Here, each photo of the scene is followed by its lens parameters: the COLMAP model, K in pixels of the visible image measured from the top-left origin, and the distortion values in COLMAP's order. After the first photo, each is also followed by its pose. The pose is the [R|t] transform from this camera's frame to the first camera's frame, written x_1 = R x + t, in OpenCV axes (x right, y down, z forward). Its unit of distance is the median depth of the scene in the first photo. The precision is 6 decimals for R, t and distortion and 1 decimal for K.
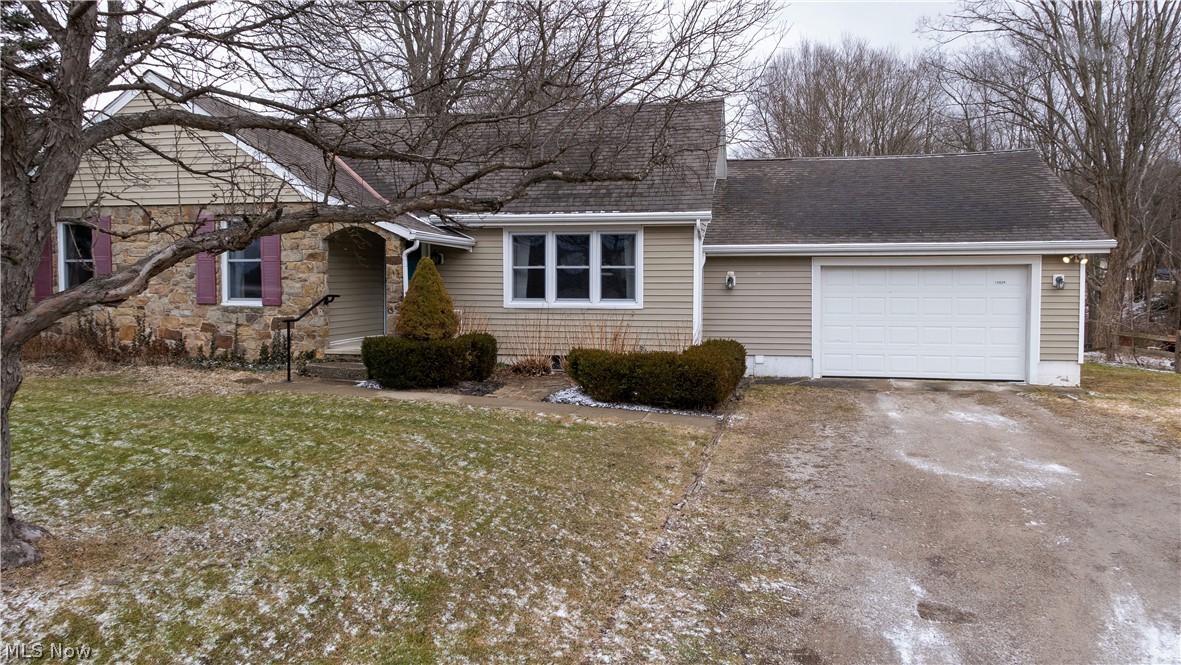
lens RADIAL K [[782.8, 0, 591.4], [0, 782.8, 330.0], [0, 0, 1]] dist [-0.011240, 0.007288]
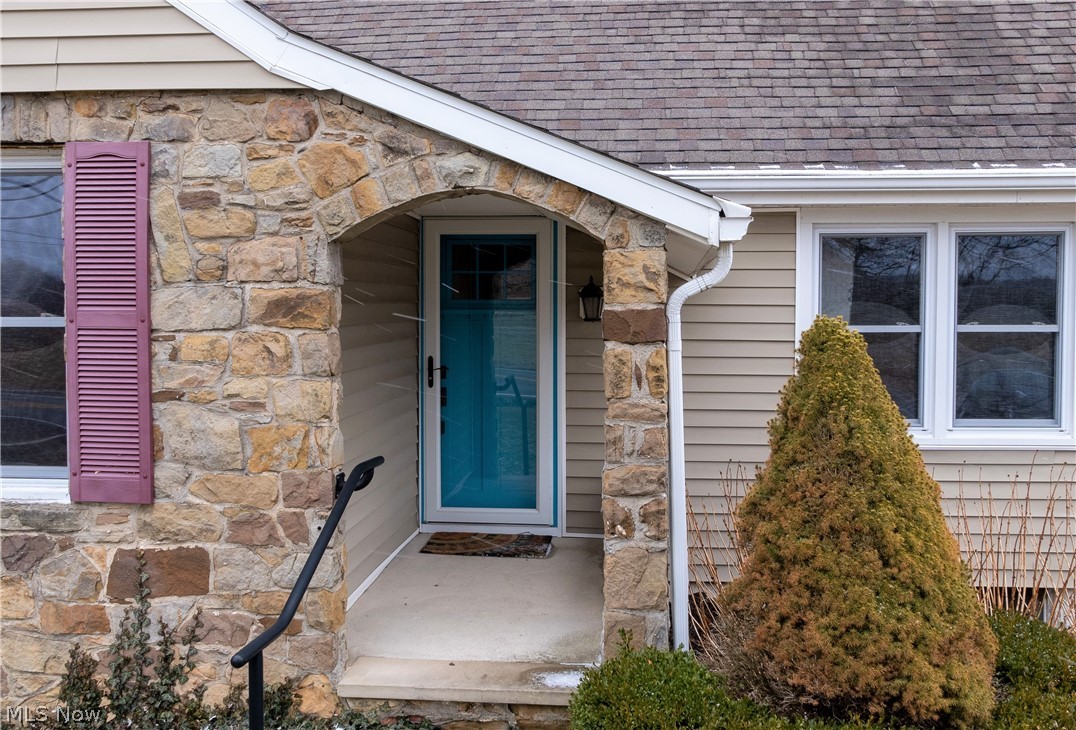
lens RADIAL K [[982.4, 0, 537.0], [0, 982.4, 353.9], [0, 0, 1]] dist [-0.000278, 0.000000]
pose [[0.992952, -0.009301, 0.118154, -0.303493], [0.010949, 0.999852, -0.013307, -0.072344], [-0.118013, 0.014507, 0.992906, 0.655023]]
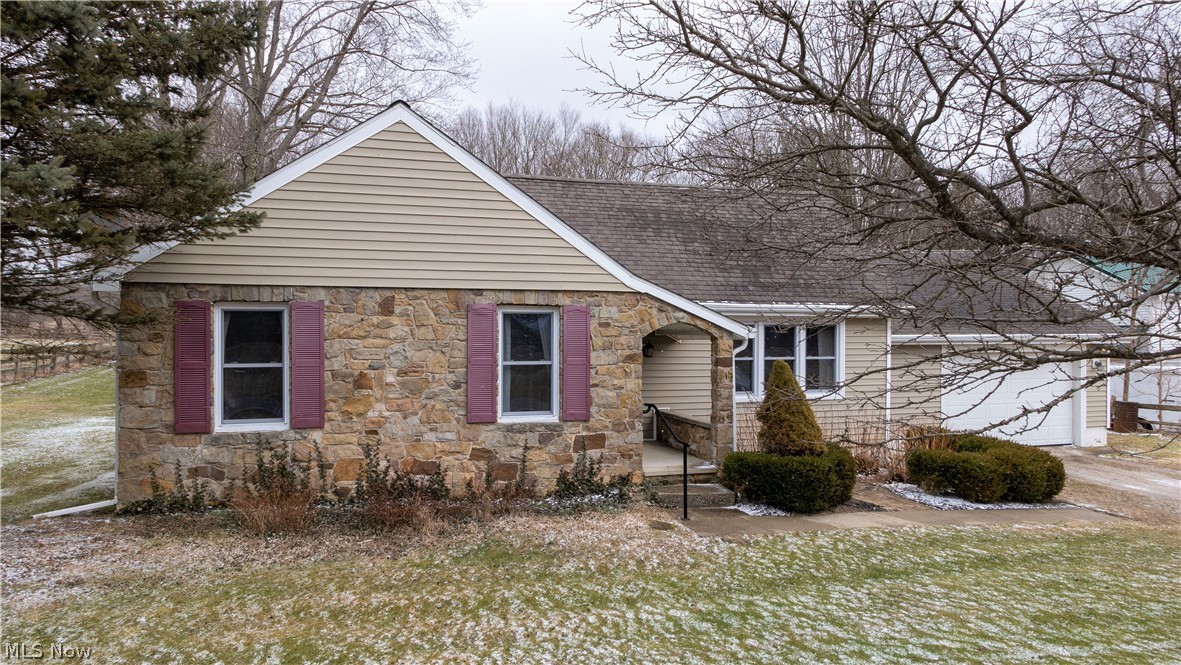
lens RADIAL K [[782.8, 0, 588.1], [0, 782.8, 340.3], [0, 0, 1]] dist [-0.011240, 0.007288]
pose [[0.874600, -0.007872, 0.484782, -0.762927], [0.030959, 0.998735, -0.039635, -0.078805], [-0.483857, 0.049673, 0.873736, 0.295314]]
